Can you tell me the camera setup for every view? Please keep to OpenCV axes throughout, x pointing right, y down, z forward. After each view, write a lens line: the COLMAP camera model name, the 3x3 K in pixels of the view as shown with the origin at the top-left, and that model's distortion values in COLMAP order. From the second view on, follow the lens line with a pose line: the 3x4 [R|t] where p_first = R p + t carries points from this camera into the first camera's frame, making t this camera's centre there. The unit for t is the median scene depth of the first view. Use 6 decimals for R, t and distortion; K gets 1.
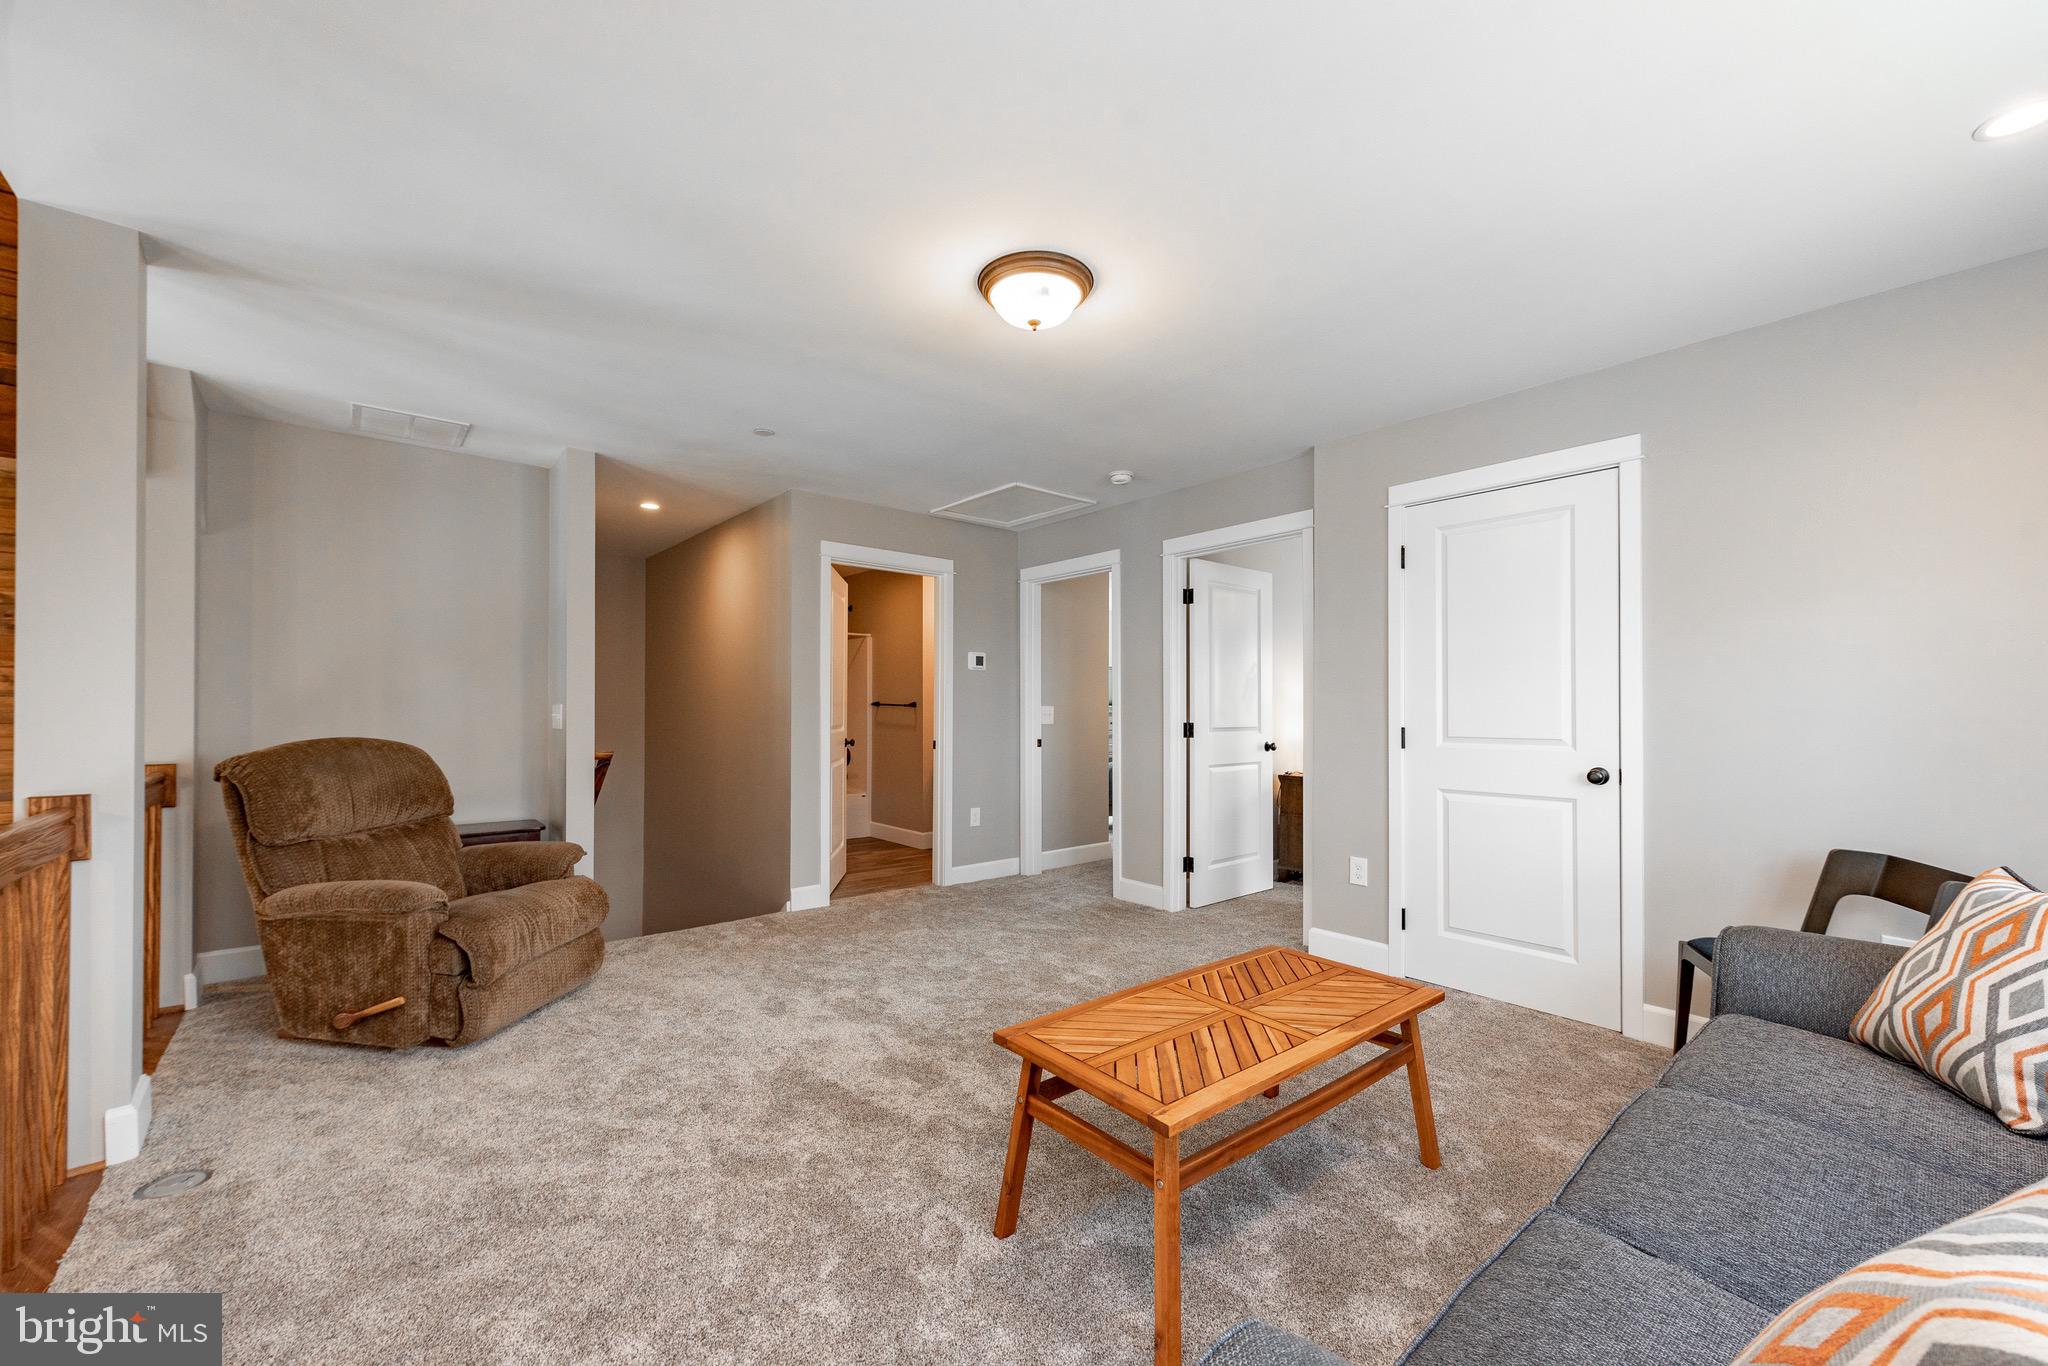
lens RADIAL K [[806.8, 0, 1022.6], [0, 806.8, 684.5], [0, 0, 1]] dist [0.000197, 0.000068]
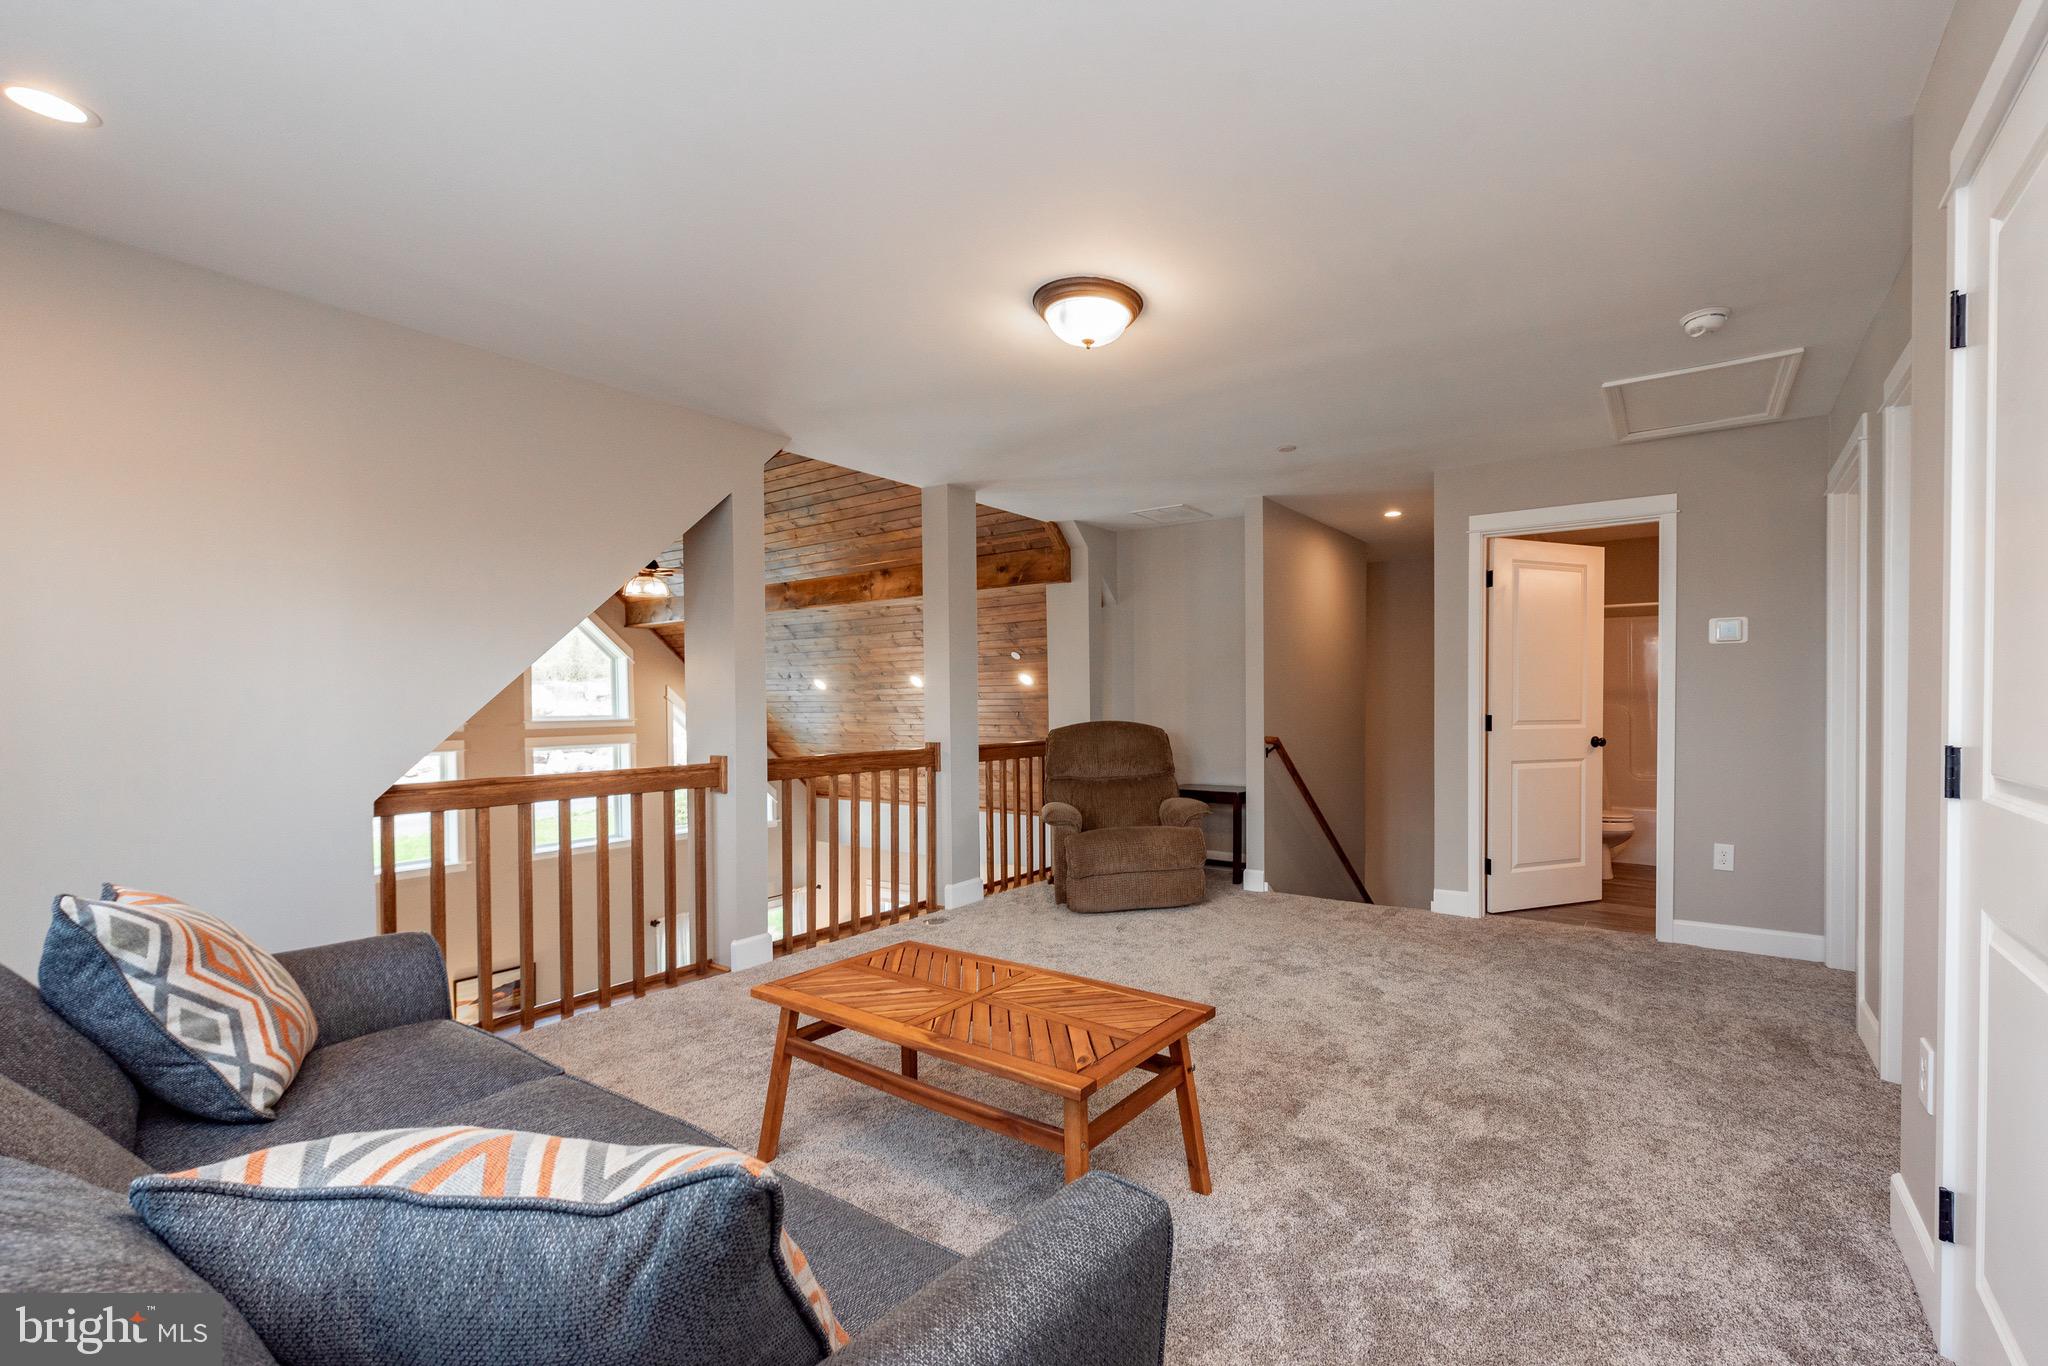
lens RADIAL K [[855.8, 0, 1157.8], [0, 855.8, 700.0], [0, 0, 1]] dist [0.000051, 0.000010]
pose [[0.310875, -0.003842, -0.950443, 0.660080], [0.033506, 0.999415, 0.006920, 0.010955], [0.949860, -0.033997, 0.310822, 0.427813]]
